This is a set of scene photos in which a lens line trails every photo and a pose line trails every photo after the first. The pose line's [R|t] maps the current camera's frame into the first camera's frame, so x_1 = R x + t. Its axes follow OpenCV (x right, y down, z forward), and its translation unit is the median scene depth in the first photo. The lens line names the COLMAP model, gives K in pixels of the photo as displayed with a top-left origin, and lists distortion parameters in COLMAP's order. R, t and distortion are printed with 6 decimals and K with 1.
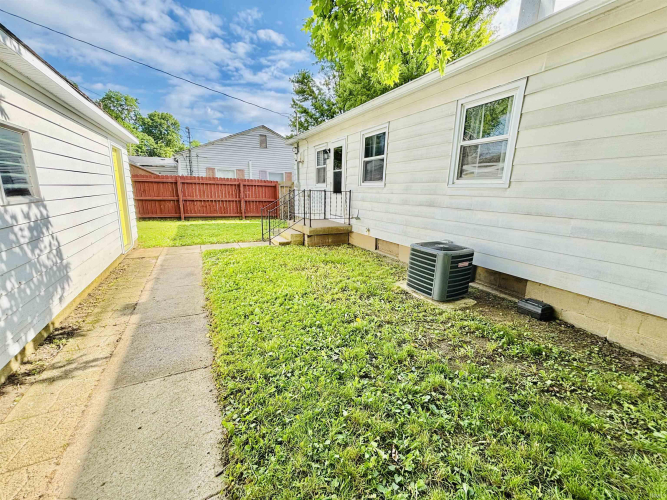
lens RADIAL K [[267.4, 0, 332.4], [0, 267.4, 248.9], [0, 0, 1]] dist [-0.002375, -0.000336]
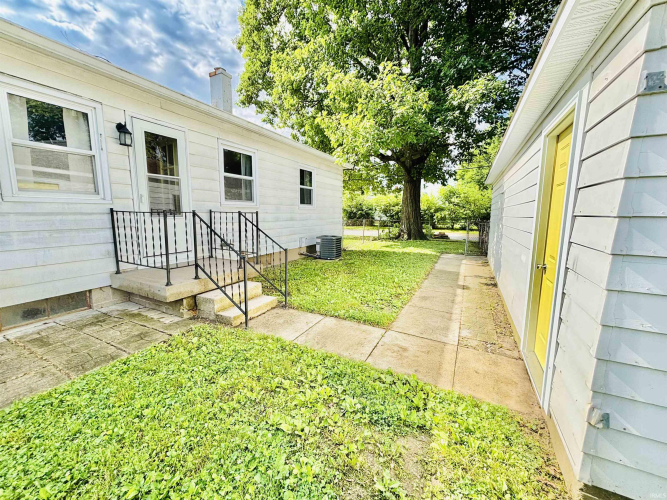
lens RADIAL K [[267.4, 0, 332.4], [0, 267.4, 248.9], [0, 0, 1]] dist [-0.002375, -0.000336]
pose [[-0.589543, -0.143447, 0.794898, -0.868277], [0.143886, 0.949714, 0.278100, -0.328437], [-0.794818, 0.278326, -0.539257, 1.384466]]
